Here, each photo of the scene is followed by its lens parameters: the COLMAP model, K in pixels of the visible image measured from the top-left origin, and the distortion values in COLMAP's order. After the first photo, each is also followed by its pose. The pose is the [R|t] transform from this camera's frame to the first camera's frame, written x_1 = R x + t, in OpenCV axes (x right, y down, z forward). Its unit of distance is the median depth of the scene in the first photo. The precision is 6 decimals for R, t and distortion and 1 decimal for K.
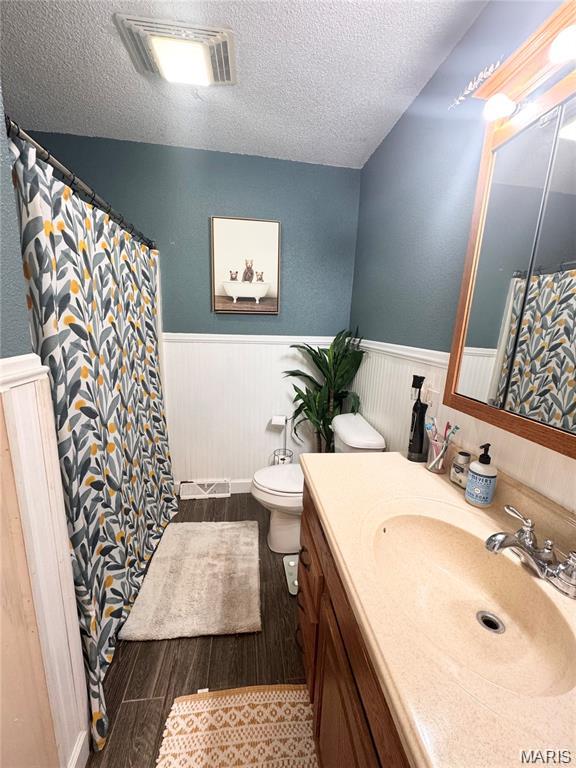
lens RADIAL K [[304.7, 0, 287.4], [0, 304.7, 385.1], [0, 0, 1]] dist [-0.001573, 0.000492]
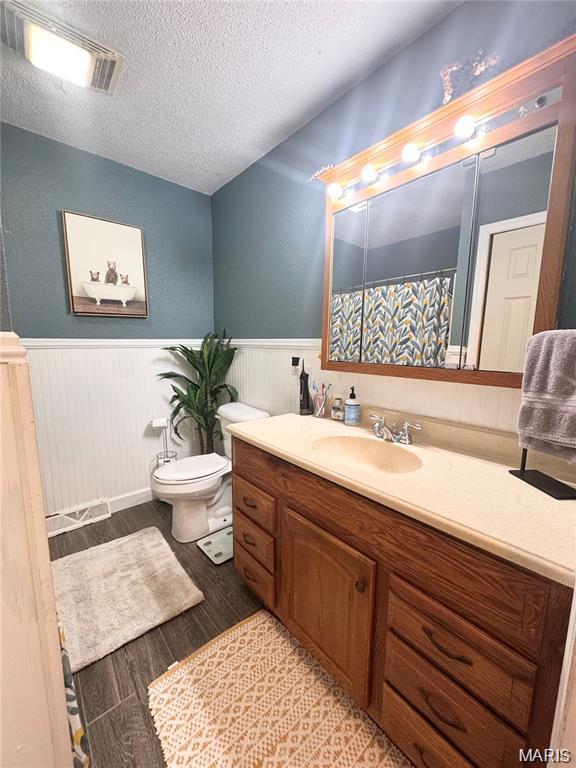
lens RADIAL K [[304.7, 0, 286.3], [0, 304.7, 385.1], [0, 0, 1]] dist [-0.001573, 0.000492]
pose [[0.836628, -0.106003, 0.537417, -0.247824], [0.131987, 0.991201, -0.009962, 0.070565], [-0.531632, 0.079267, 0.843258, -0.095783]]
